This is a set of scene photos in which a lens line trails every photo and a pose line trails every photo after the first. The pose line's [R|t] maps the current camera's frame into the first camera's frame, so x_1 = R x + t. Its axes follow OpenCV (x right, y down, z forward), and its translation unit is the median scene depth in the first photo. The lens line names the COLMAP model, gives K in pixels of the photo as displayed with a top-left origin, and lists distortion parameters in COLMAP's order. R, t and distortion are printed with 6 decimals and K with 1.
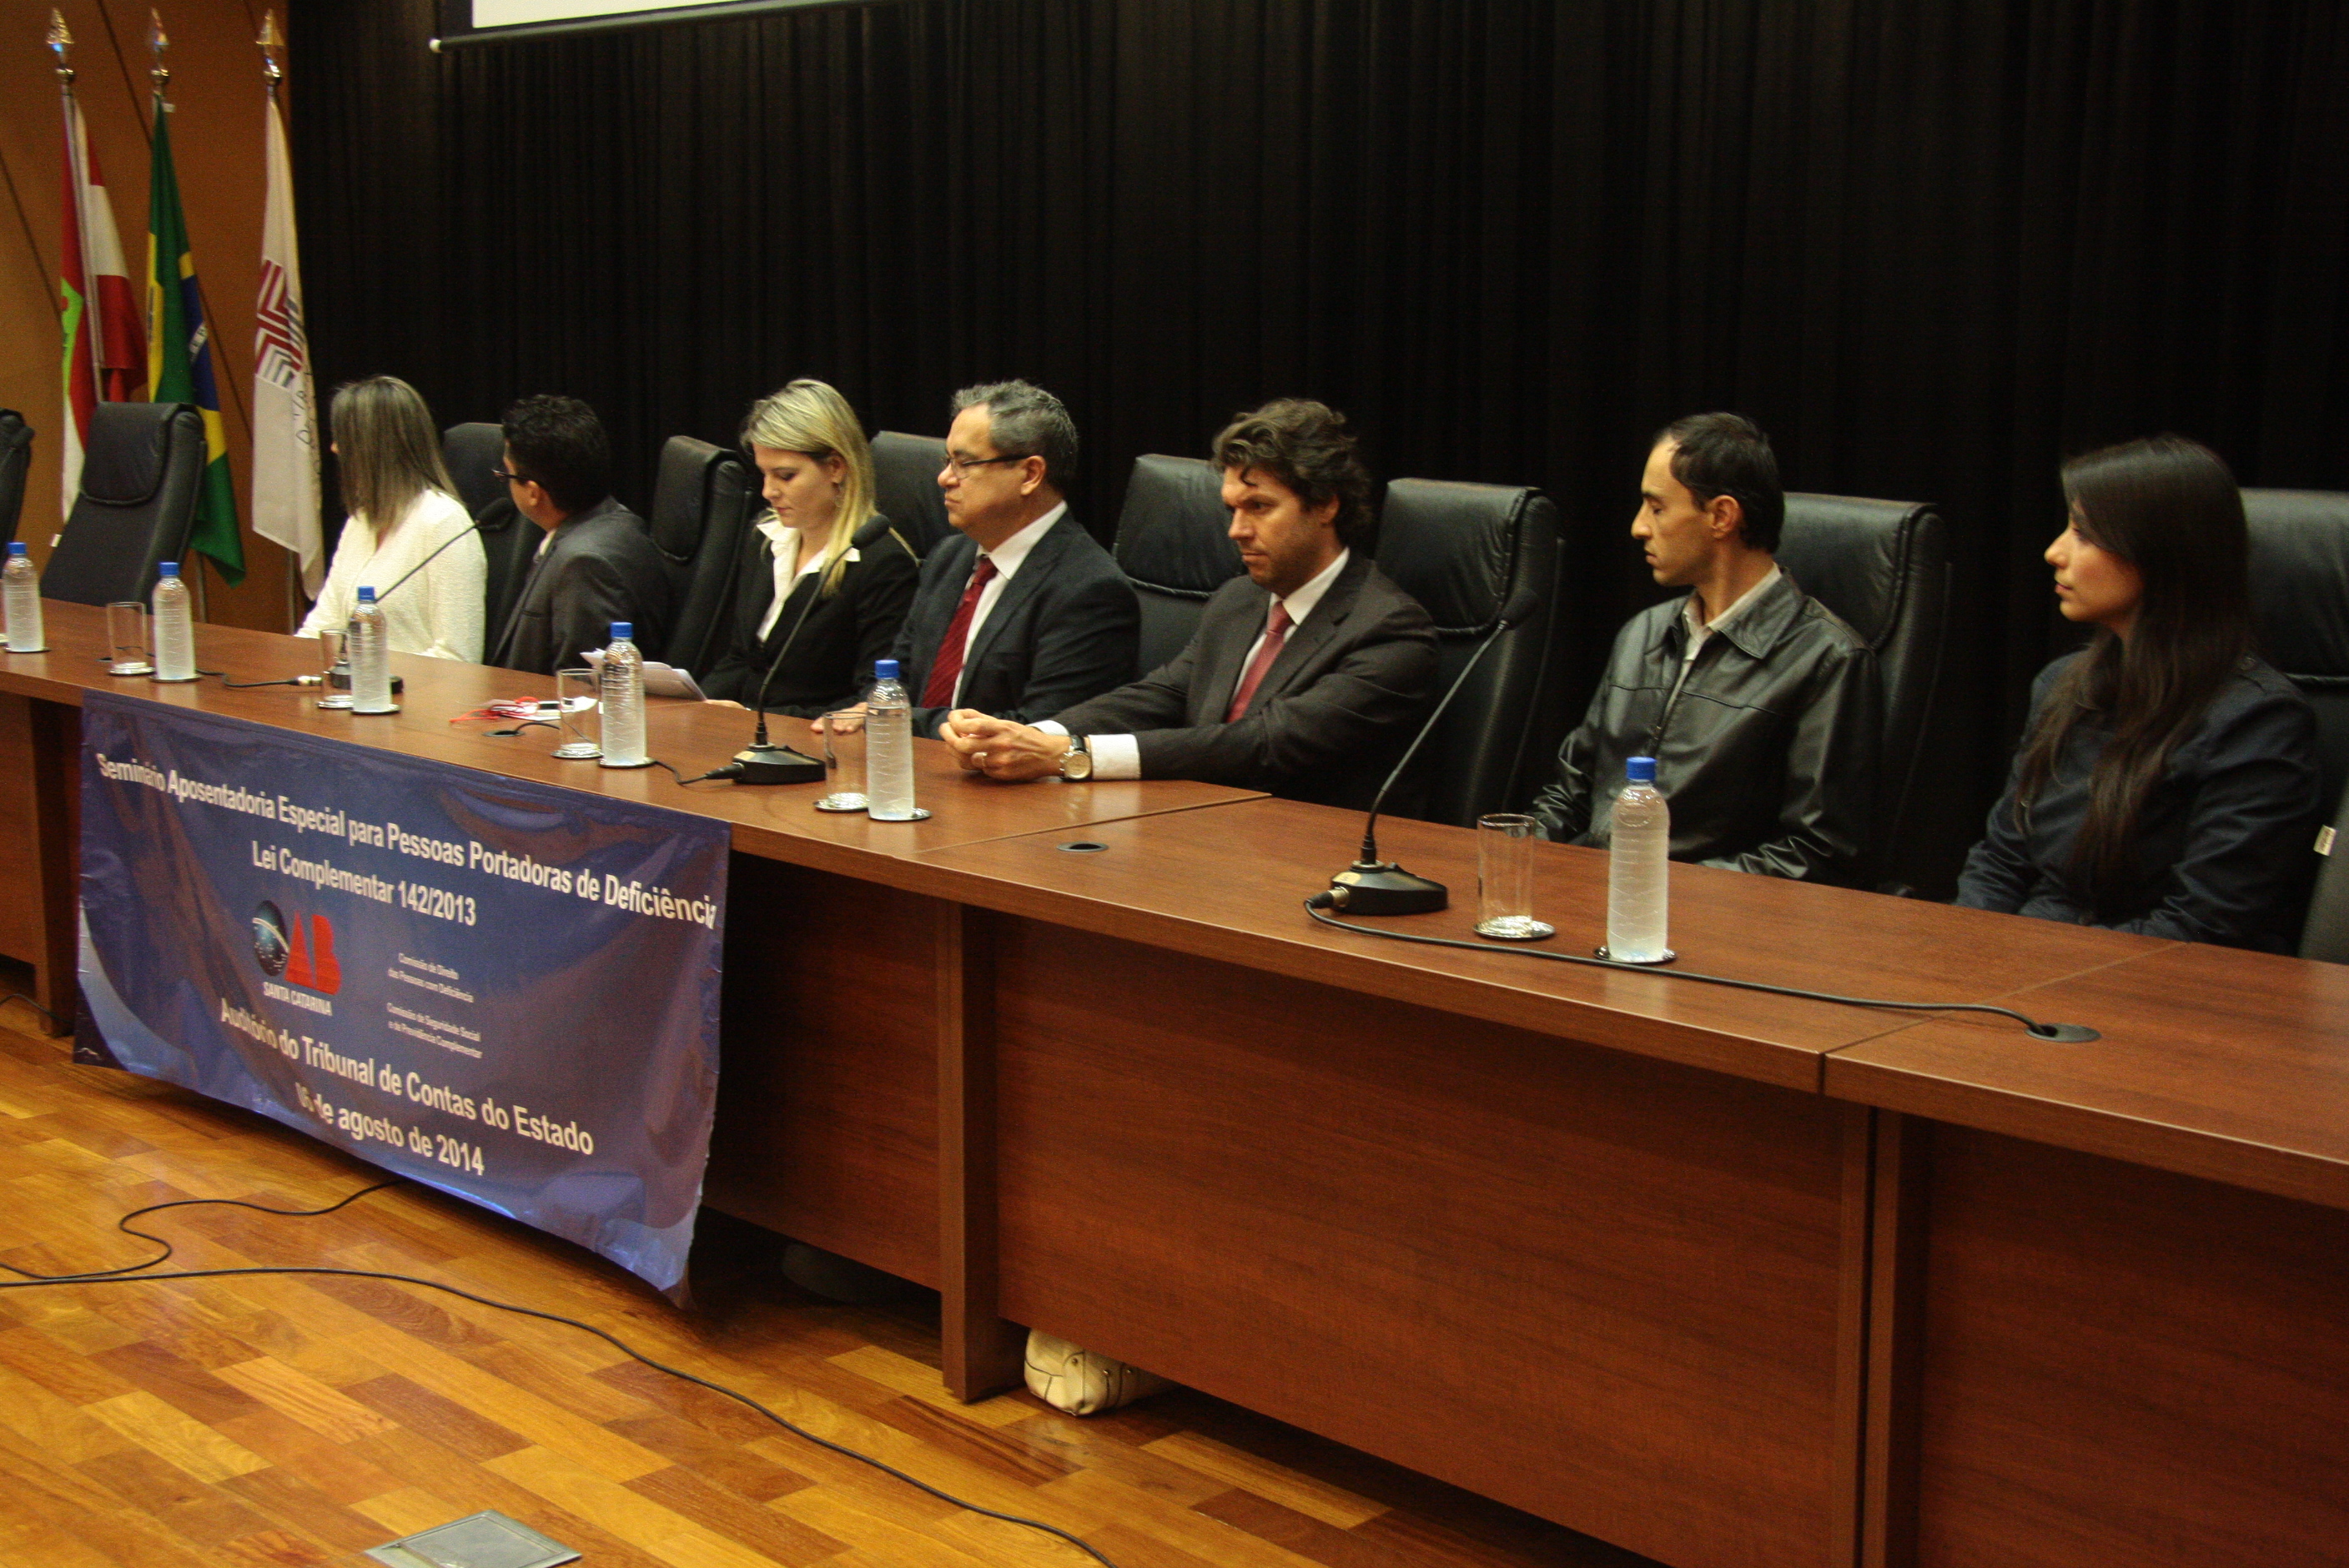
lens RADIAL K [[3068.6, 0, 1174.5], [0, 3068.6, 780.2], [0, 0, 1]] dist [-0.023549, 0.000000]
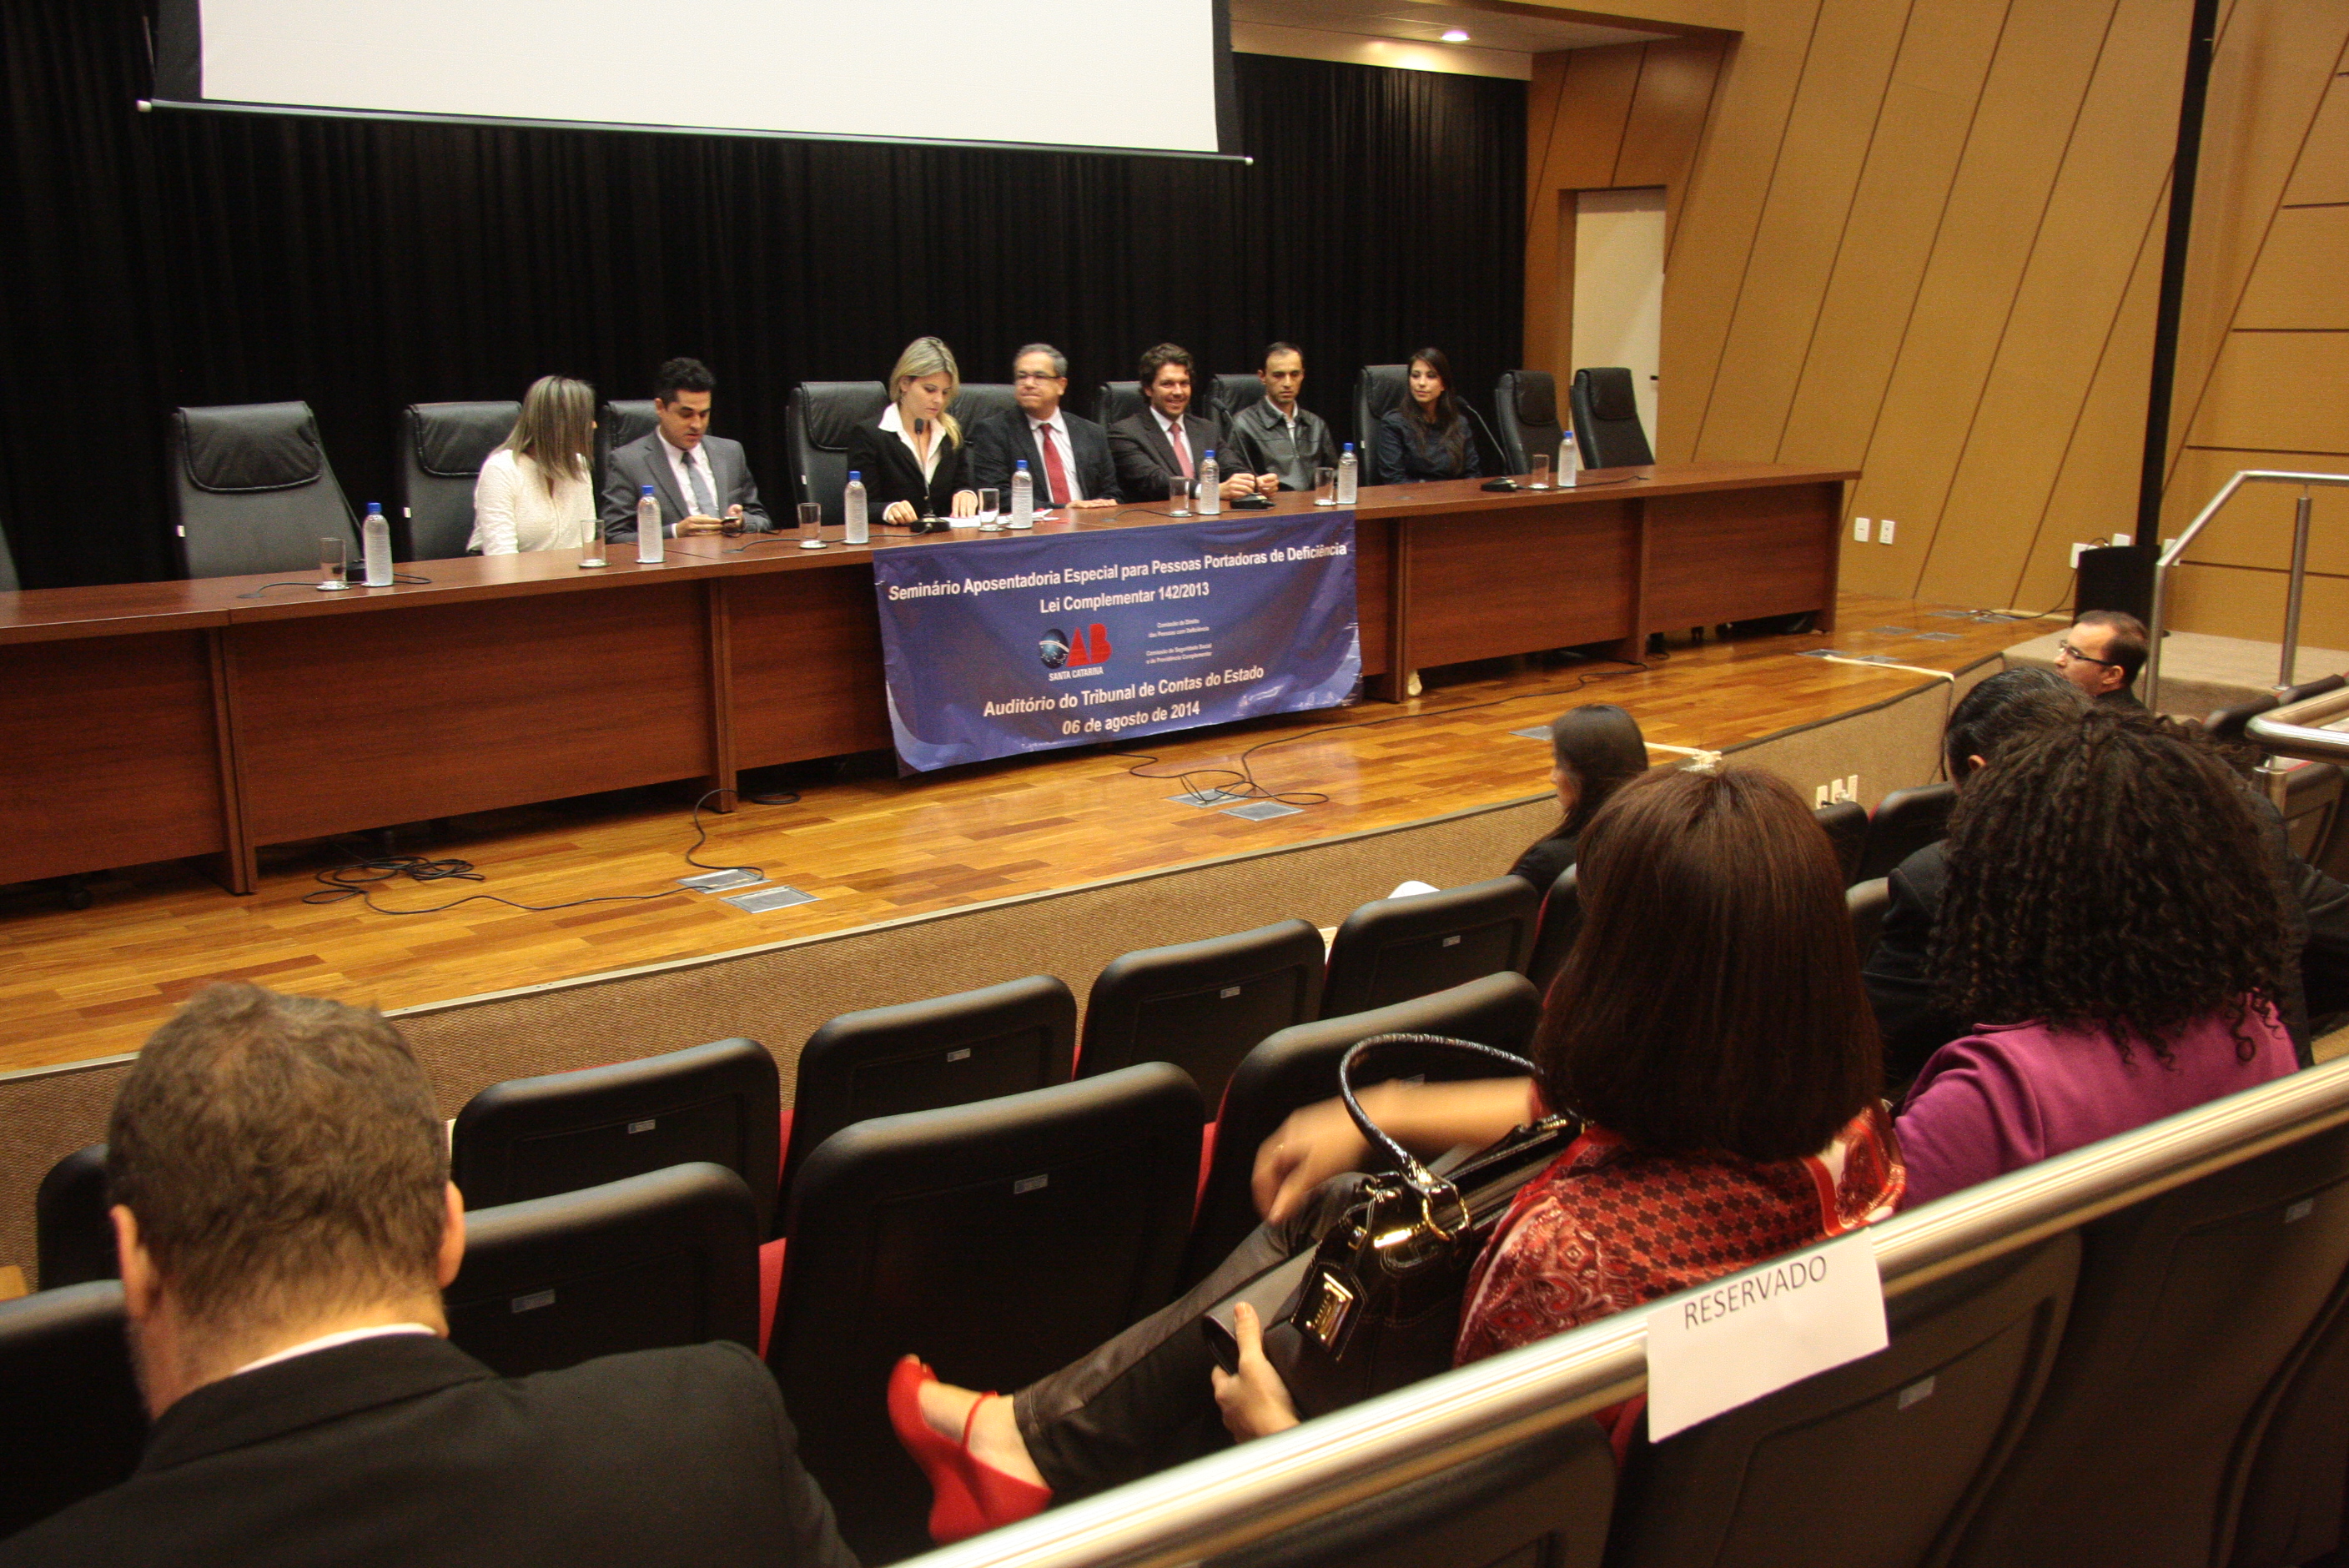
lens RADIAL K [[2335.4, 0, 1175.8], [0, 2335.4, 791.0], [0, 0, 1]] dist [-0.098189, 0.000000]
pose [[0.084663, -0.225402, 0.970580, -1.797632], [0.149415, 0.965936, 0.211290, -0.164581], [-0.985143, 0.127131, 0.115457, 0.816643]]
